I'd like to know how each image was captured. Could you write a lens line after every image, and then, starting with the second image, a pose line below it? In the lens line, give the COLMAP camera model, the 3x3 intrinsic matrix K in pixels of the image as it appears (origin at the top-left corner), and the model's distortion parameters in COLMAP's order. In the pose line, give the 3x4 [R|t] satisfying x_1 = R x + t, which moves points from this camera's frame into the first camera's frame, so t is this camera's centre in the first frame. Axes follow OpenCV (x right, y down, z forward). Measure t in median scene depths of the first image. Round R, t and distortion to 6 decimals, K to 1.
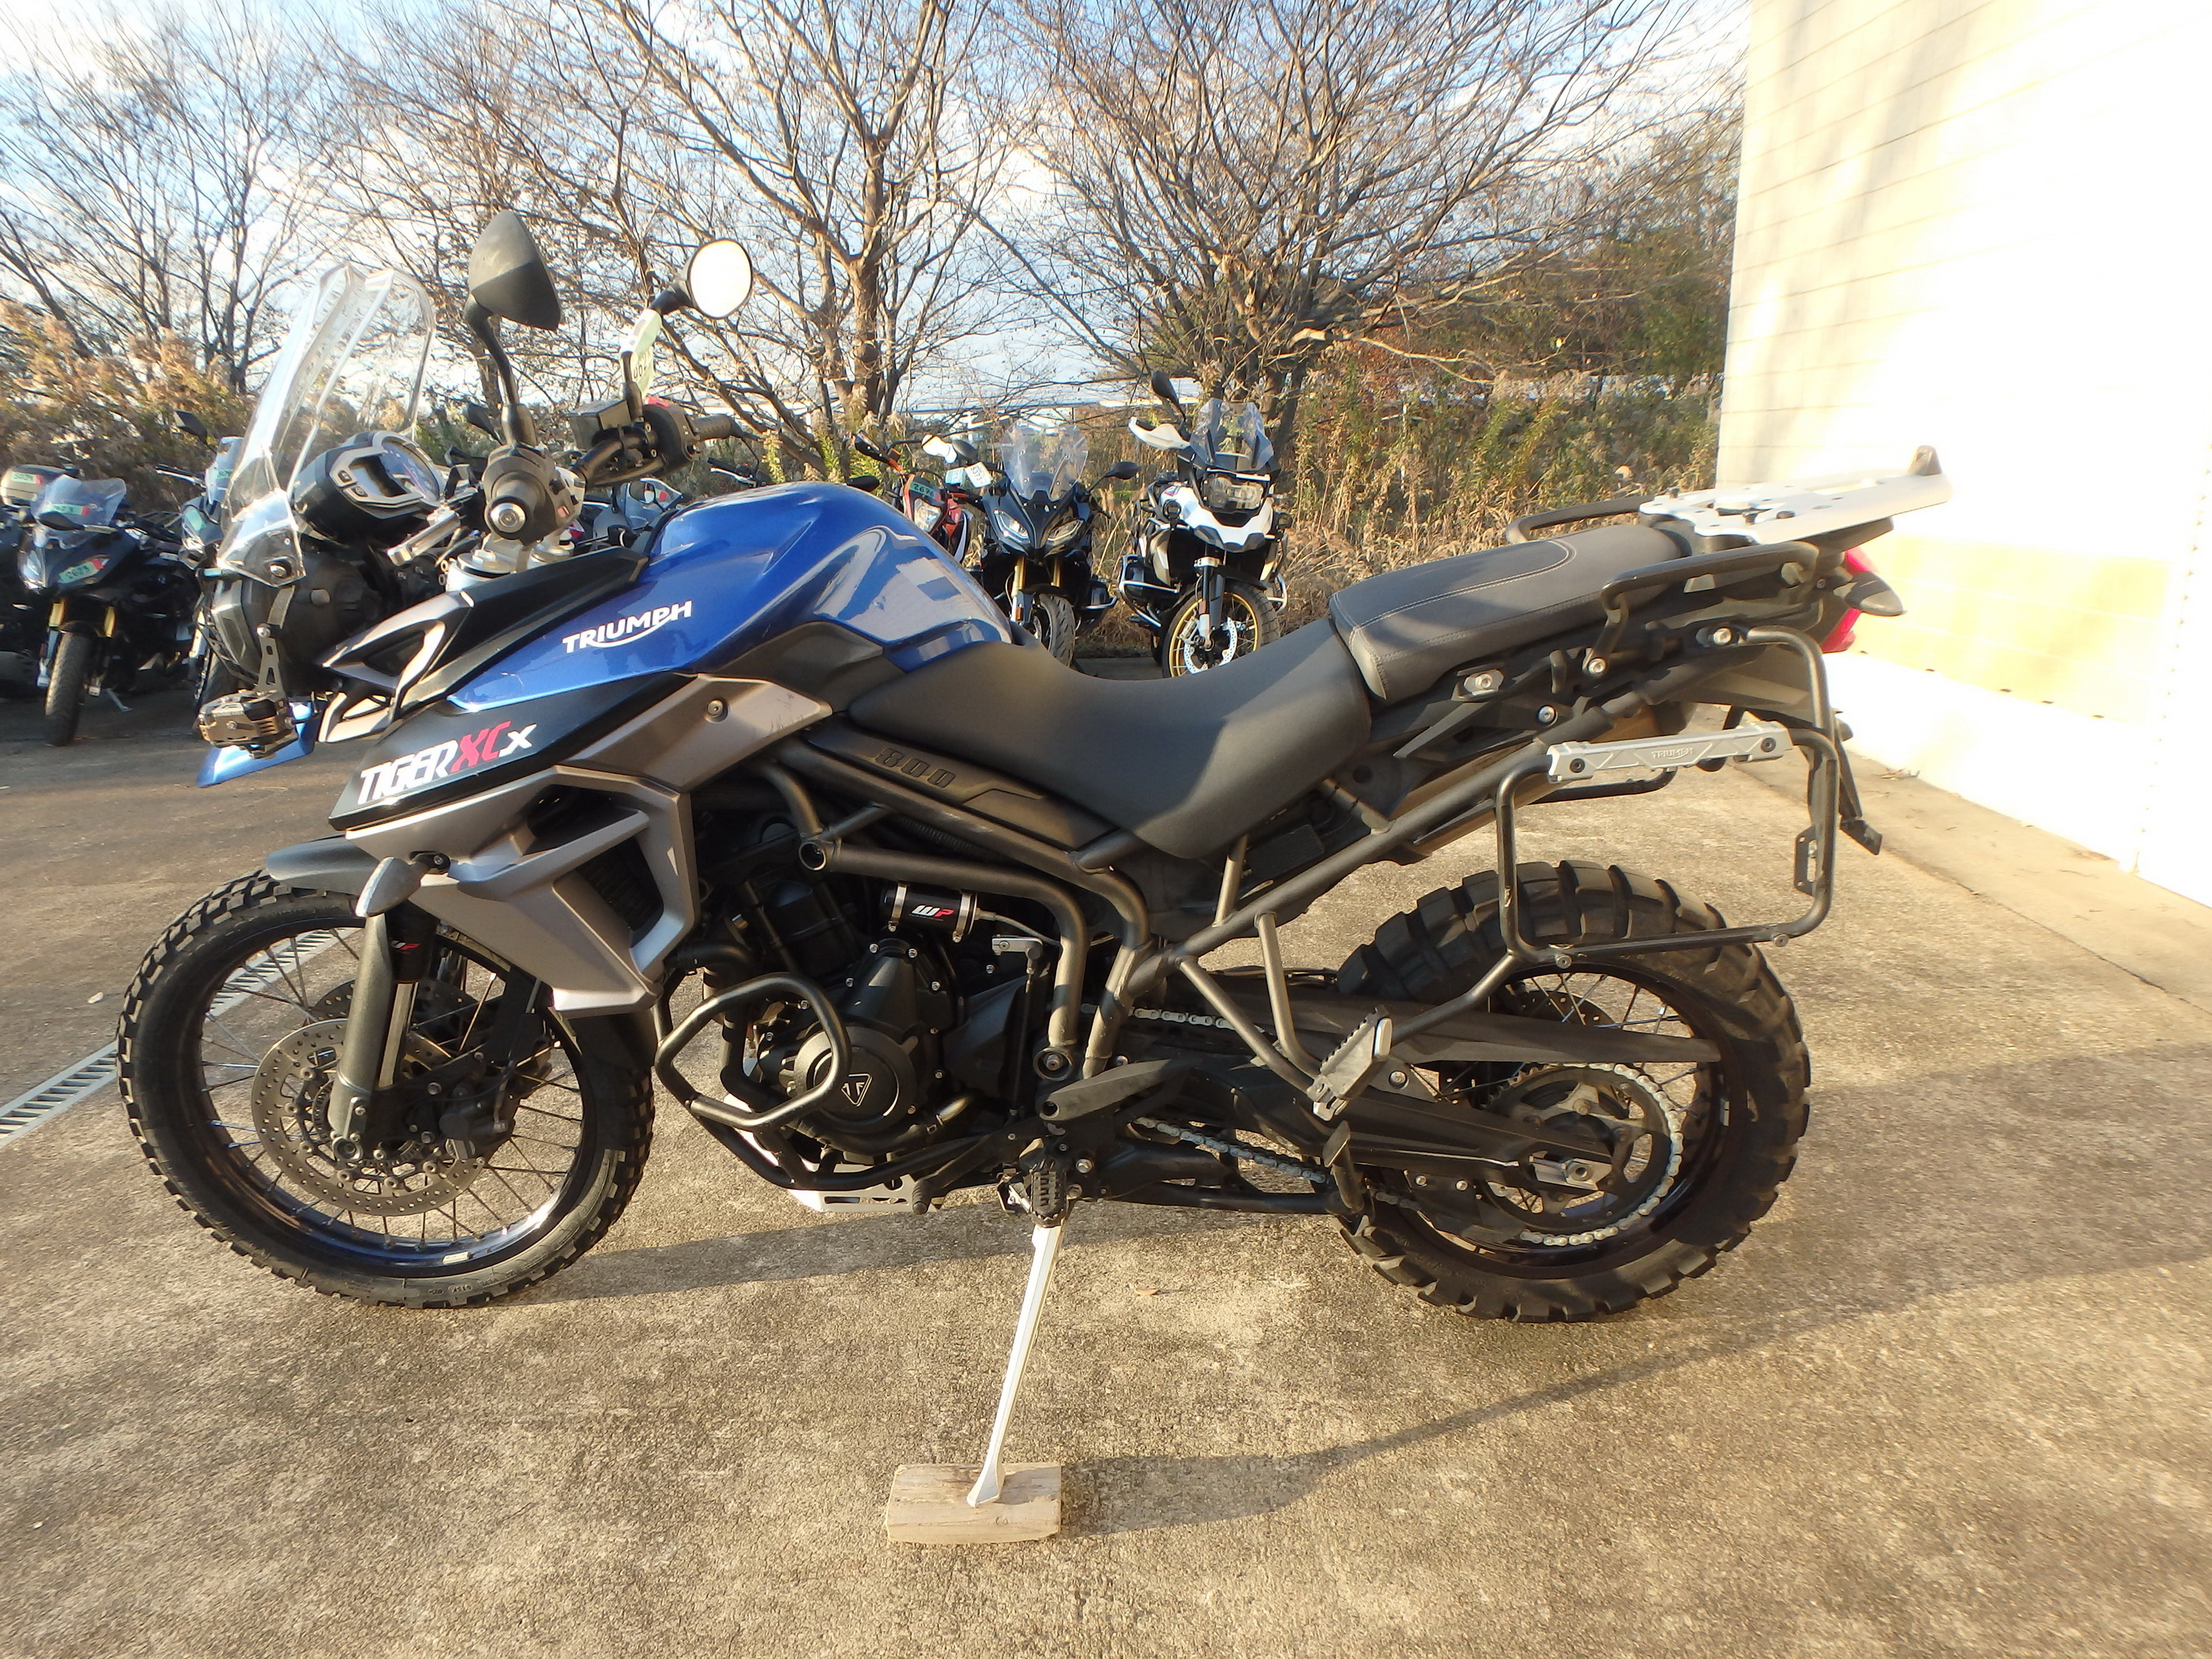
lens RADIAL K [[1385.8, 0, 1120.0], [0, 1385.8, 814.5], [0, 0, 1]] dist [-0.049106, 0.014928]
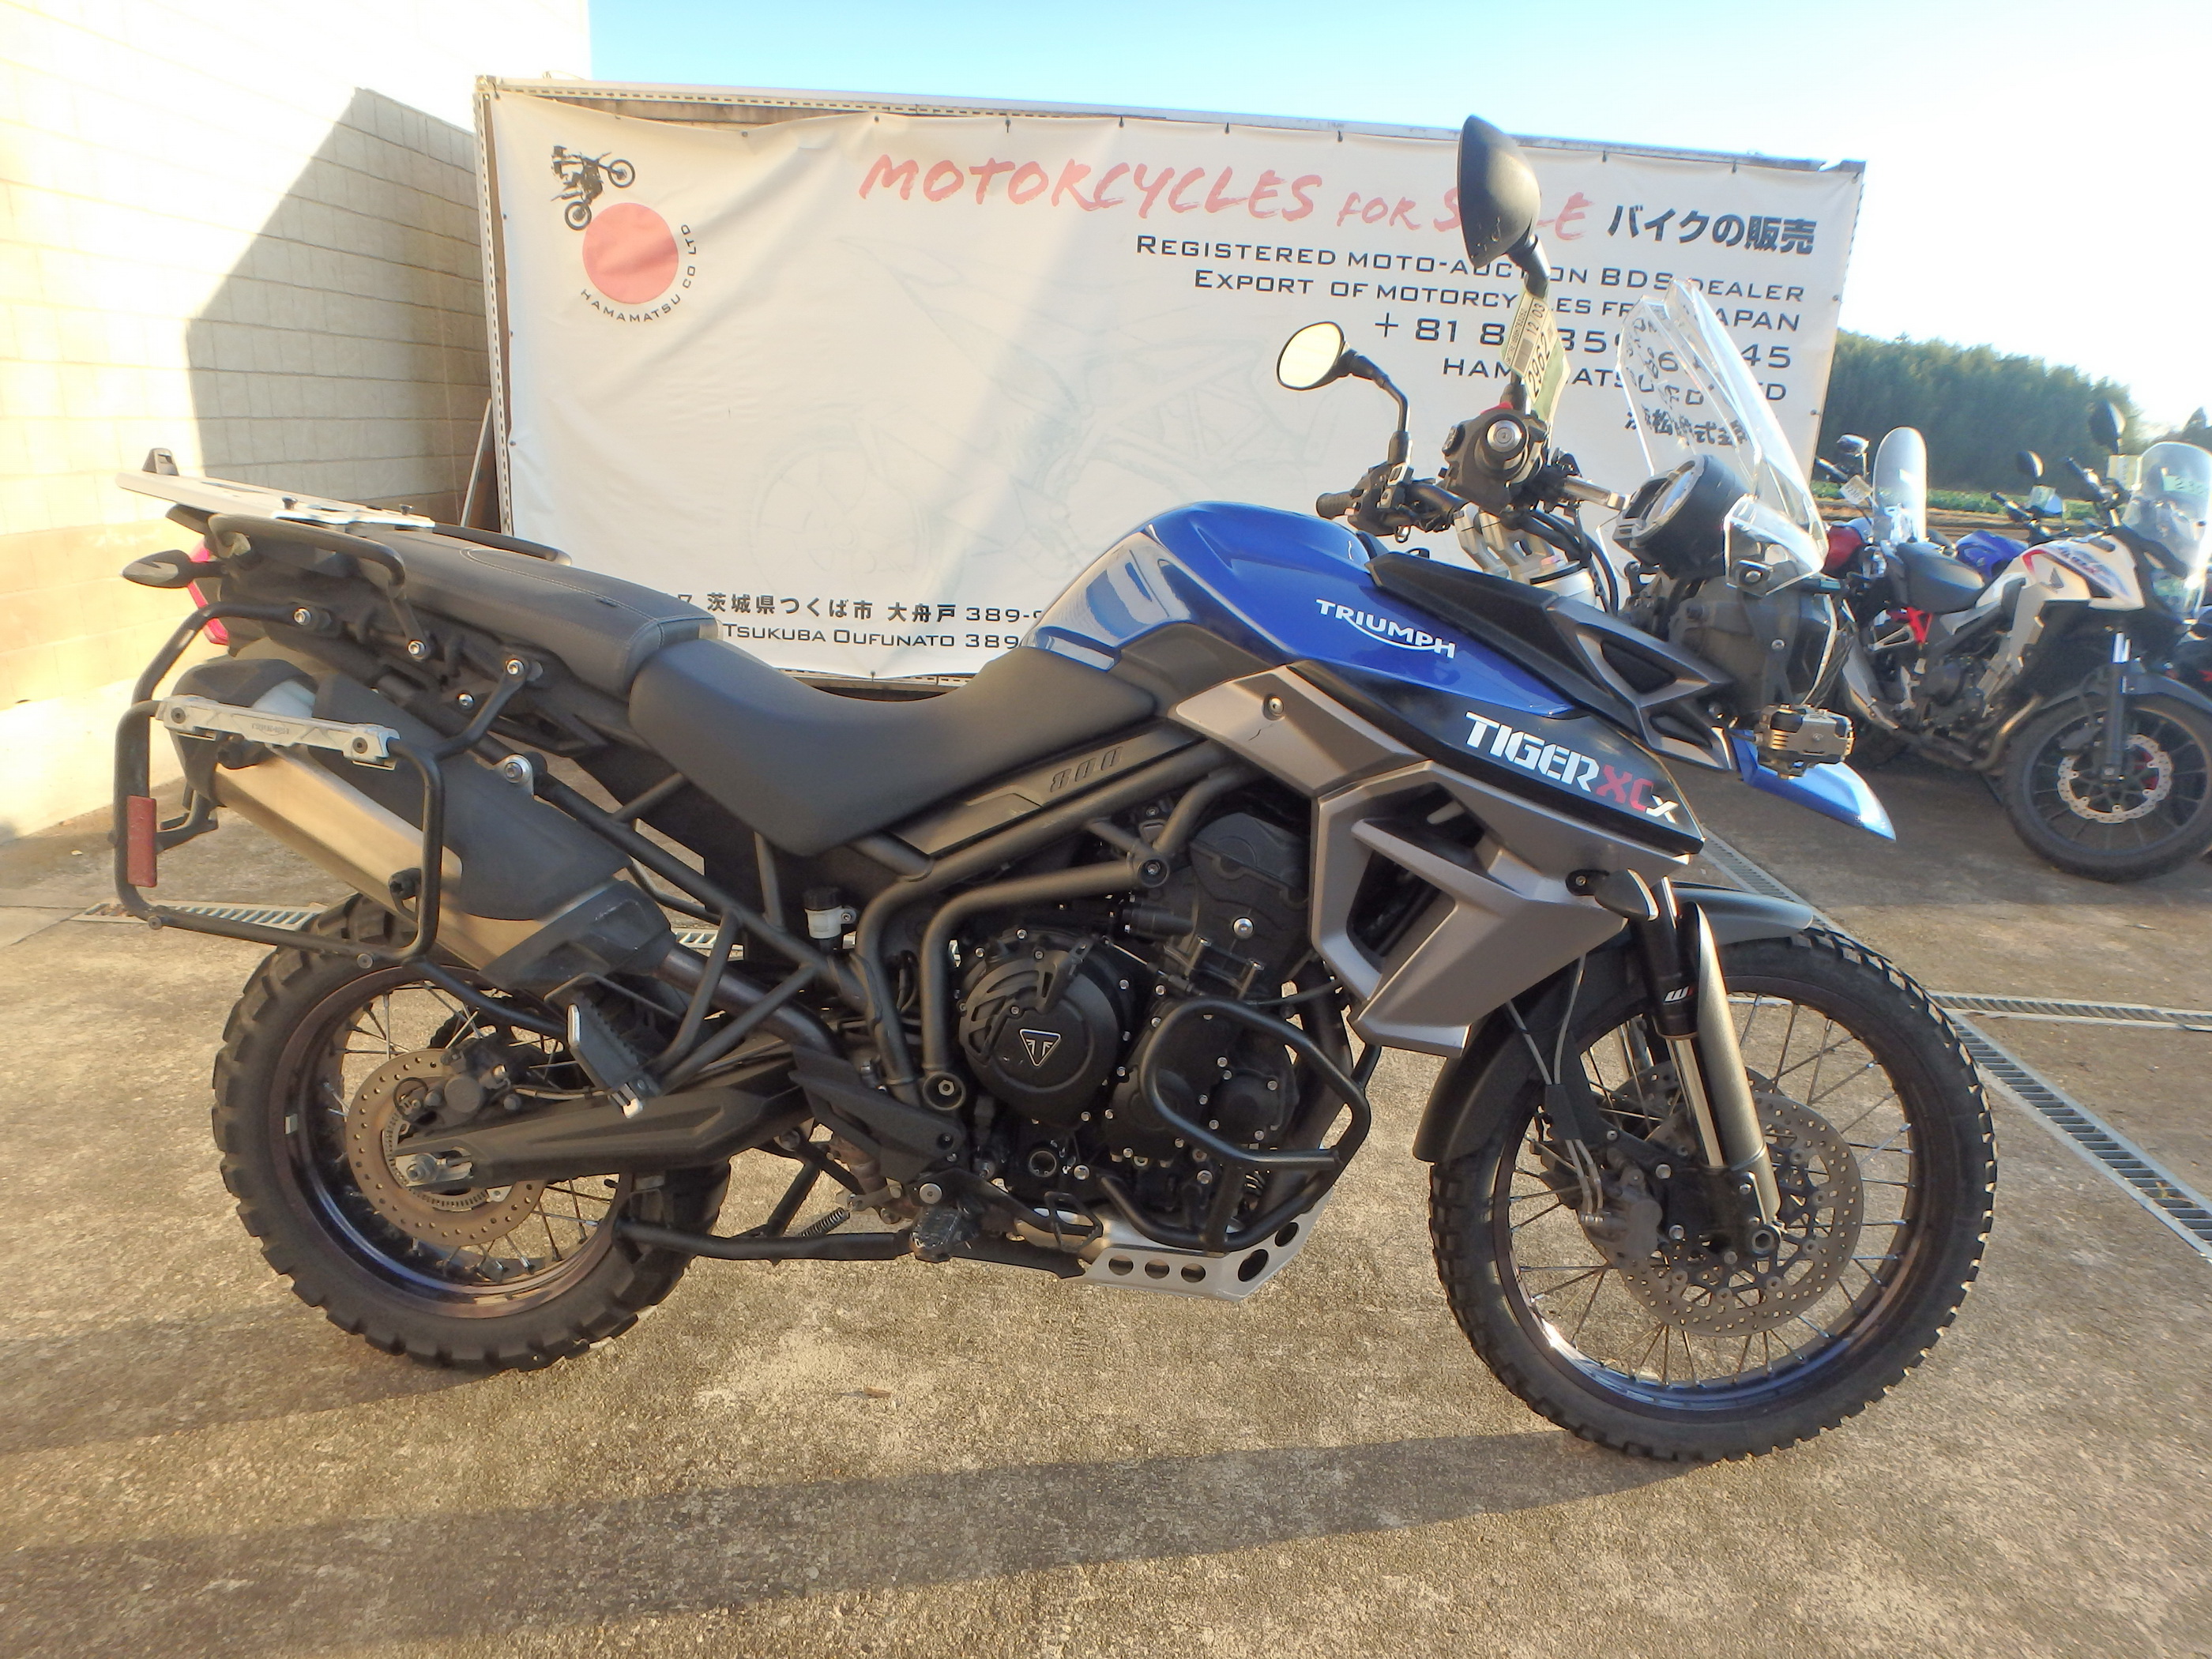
lens RADIAL K [[1385.8, 0, 1120.9], [0, 1385.8, 806.8], [0, 0, 1]] dist [-0.049106, 0.014928]
pose [[-0.999543, -0.027898, 0.011618, -0.148662], [-0.018203, 0.862681, 0.505420, -0.476000], [-0.024123, 0.504978, -0.862795, 1.709918]]
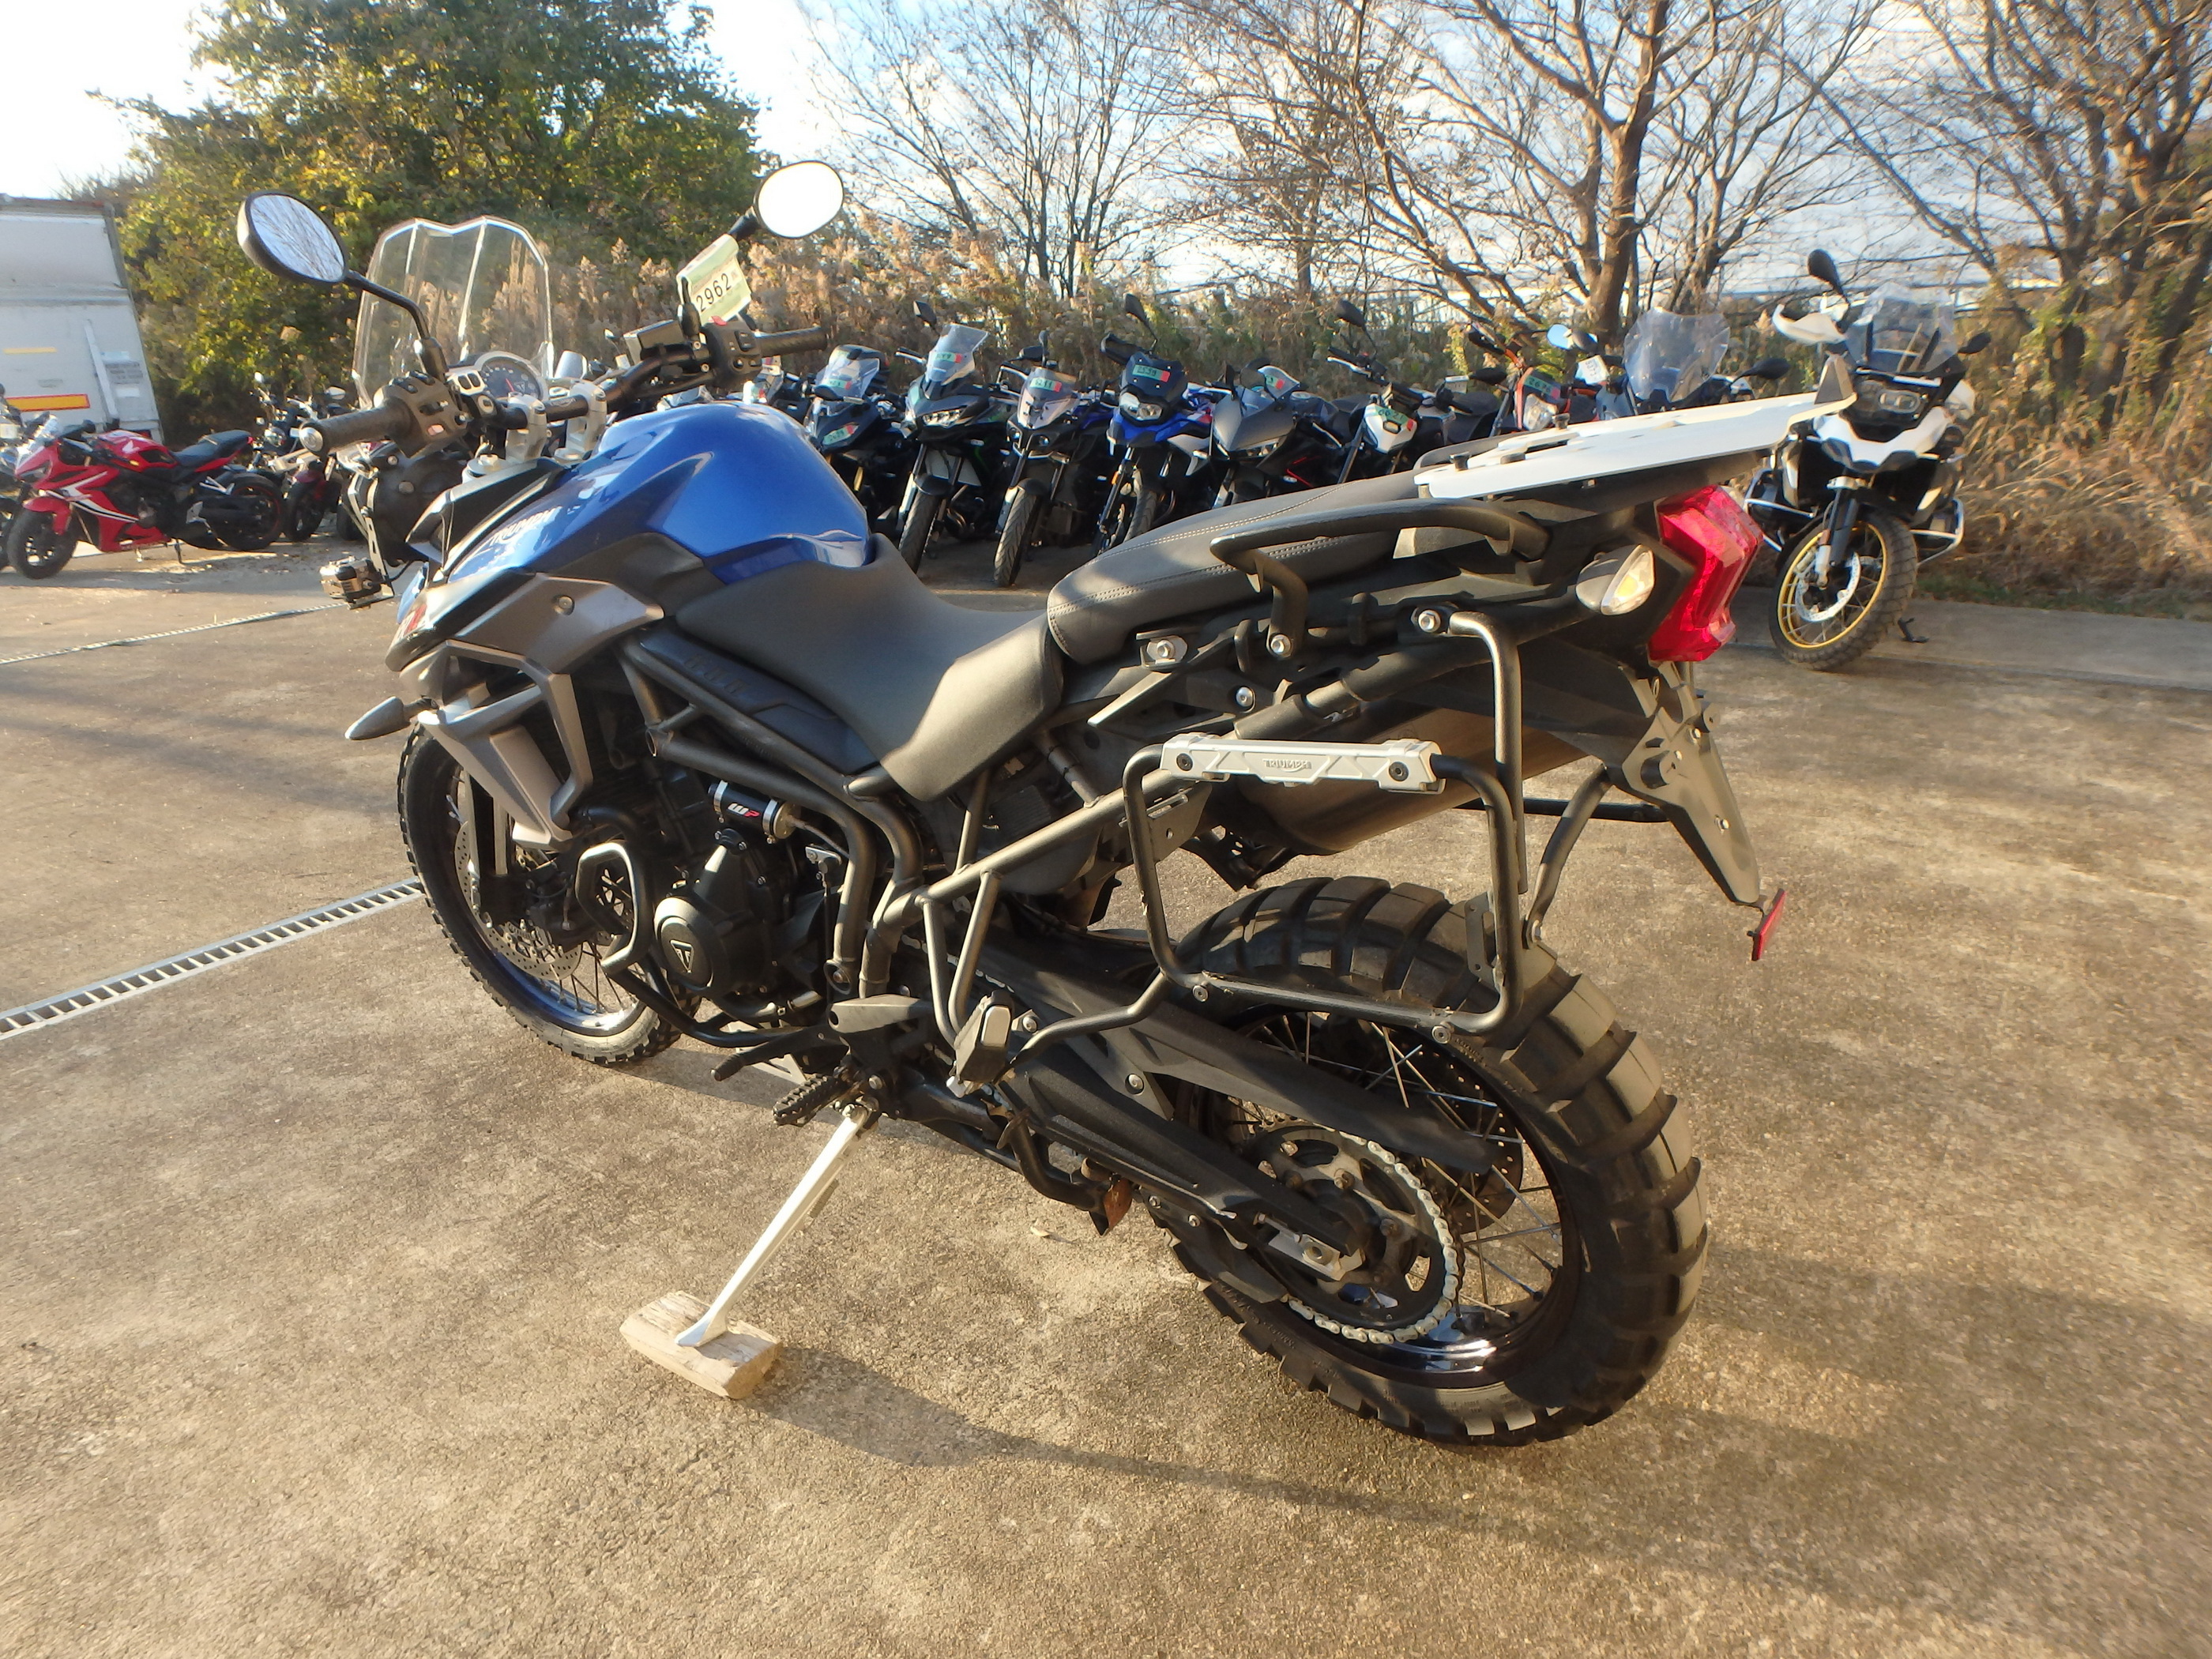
lens RADIAL K [[1385.8, 0, 1092.8], [0, 1385.8, 819.1], [0, 0, 1]] dist [-0.049106, 0.014928]
pose [[0.831987, 0.172325, -0.527354, 0.567212], [-0.129973, 0.984626, 0.116696, -0.071605], [0.539356, -0.028547, 0.841594, 0.214237]]
